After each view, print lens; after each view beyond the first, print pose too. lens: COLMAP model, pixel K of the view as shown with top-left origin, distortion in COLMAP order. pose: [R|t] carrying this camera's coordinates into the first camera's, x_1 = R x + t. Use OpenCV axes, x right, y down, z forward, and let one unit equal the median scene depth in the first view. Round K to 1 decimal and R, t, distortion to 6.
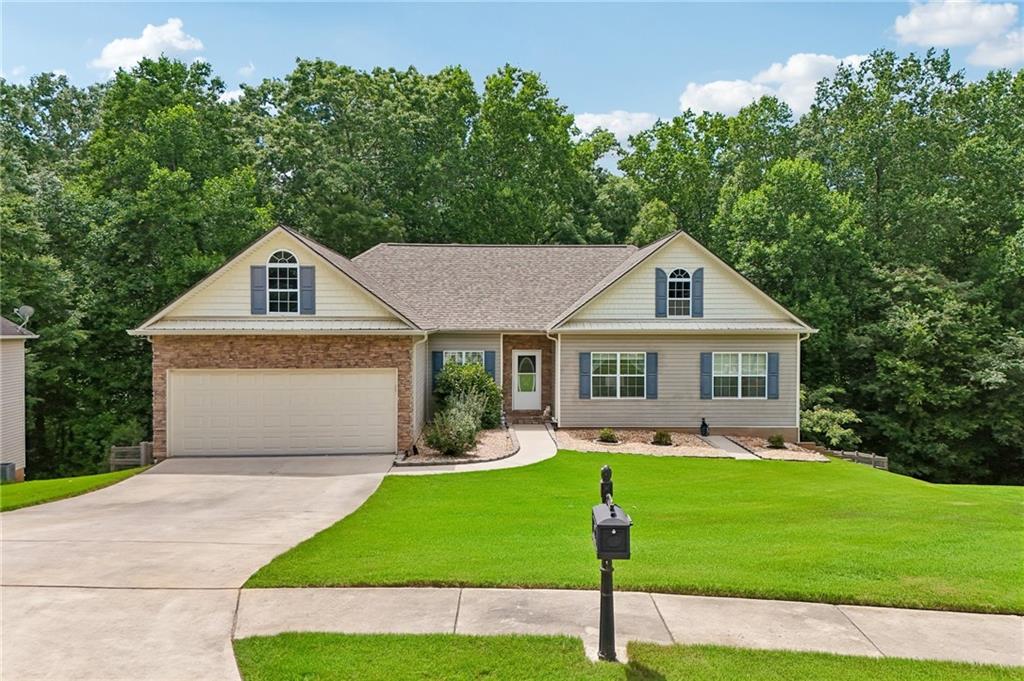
lens RADIAL K [[757.3, 0, 512.0], [0, 757.3, 340.5], [0, 0, 1]] dist [0.066227, -0.056987]
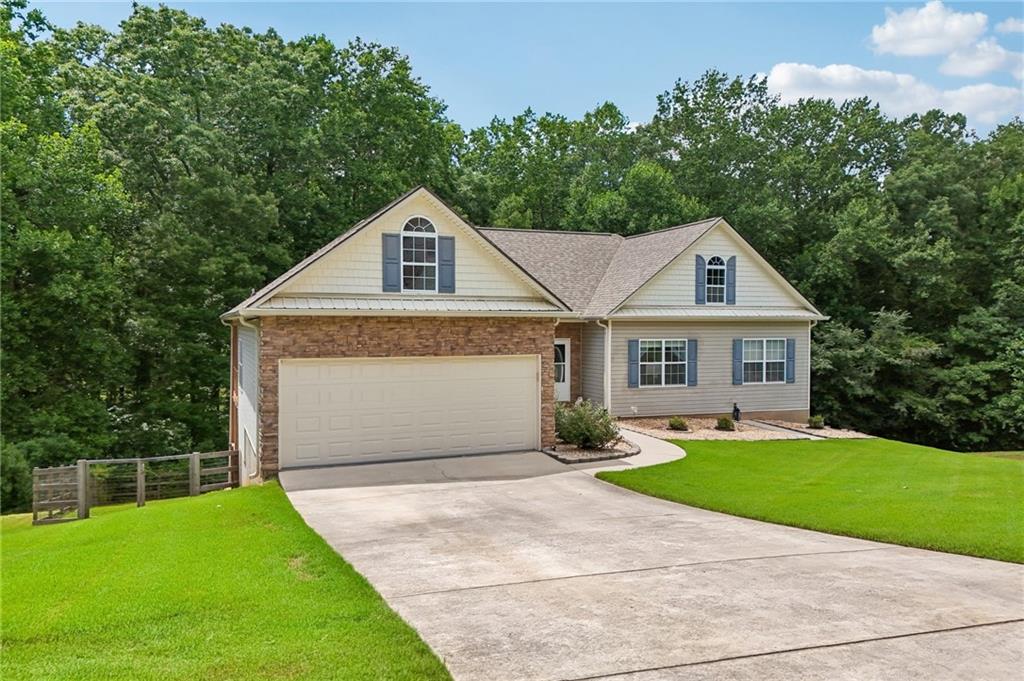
lens RADIAL K [[757.3, 0, 512.0], [0, 757.3, 340.5], [0, 0, 1]] dist [0.066227, -0.056987]
pose [[0.945553, -0.006690, 0.325400, -0.365600], [0.006344, 0.999978, 0.002126, 0.013762], [-0.325407, 0.000054, 0.945574, 0.131338]]
